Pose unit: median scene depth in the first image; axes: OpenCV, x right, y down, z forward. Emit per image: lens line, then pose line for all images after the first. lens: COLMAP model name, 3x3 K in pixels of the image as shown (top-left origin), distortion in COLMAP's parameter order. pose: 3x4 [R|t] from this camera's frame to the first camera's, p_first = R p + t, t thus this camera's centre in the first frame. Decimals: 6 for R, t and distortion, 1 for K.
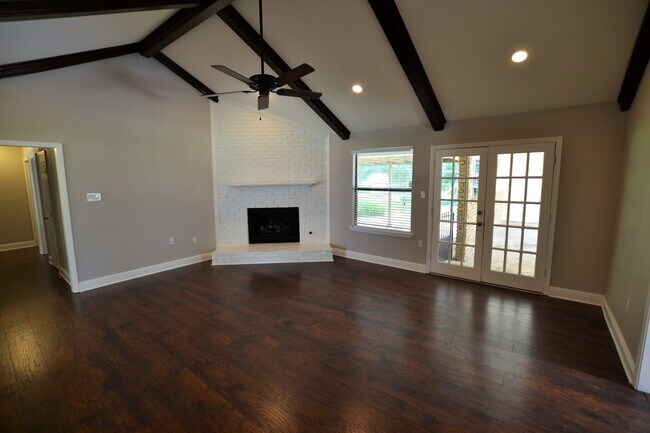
lens RADIAL K [[294.1, 0, 324.8], [0, 294.1, 216.8], [0, 0, 1]] dist [-0.014603, 0.001201]
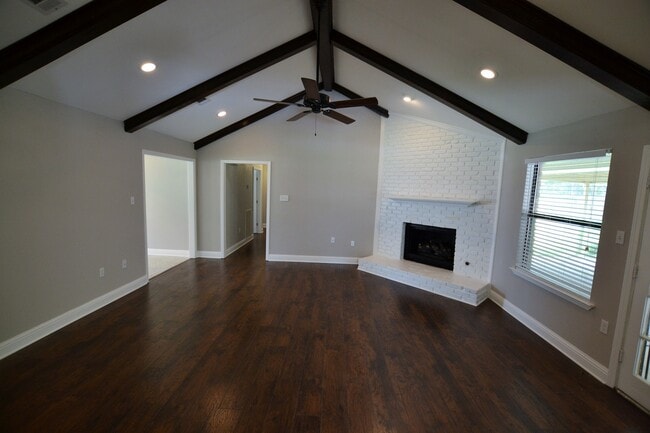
lens RADIAL K [[294.1, 0, 326.5], [0, 294.1, 215.7], [0, 0, 1]] dist [-0.014603, 0.001201]
pose [[0.598286, 0.114981, -0.792990, 0.371928], [-0.153334, 0.987791, 0.027541, -0.040898], [0.786475, 0.105115, 0.608612, 0.223817]]
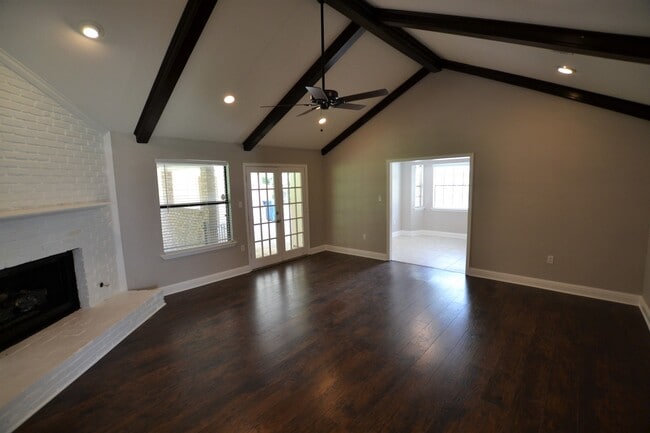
lens RADIAL K [[294.1, 0, 326.2], [0, 294.1, 216.6], [0, 0, 1]] dist [-0.014603, 0.001201]
pose [[0.050815, -0.103027, 0.993380, -0.672204], [0.165973, 0.981704, 0.093326, -0.070614], [-0.984820, 0.160132, 0.066985, 0.524043]]
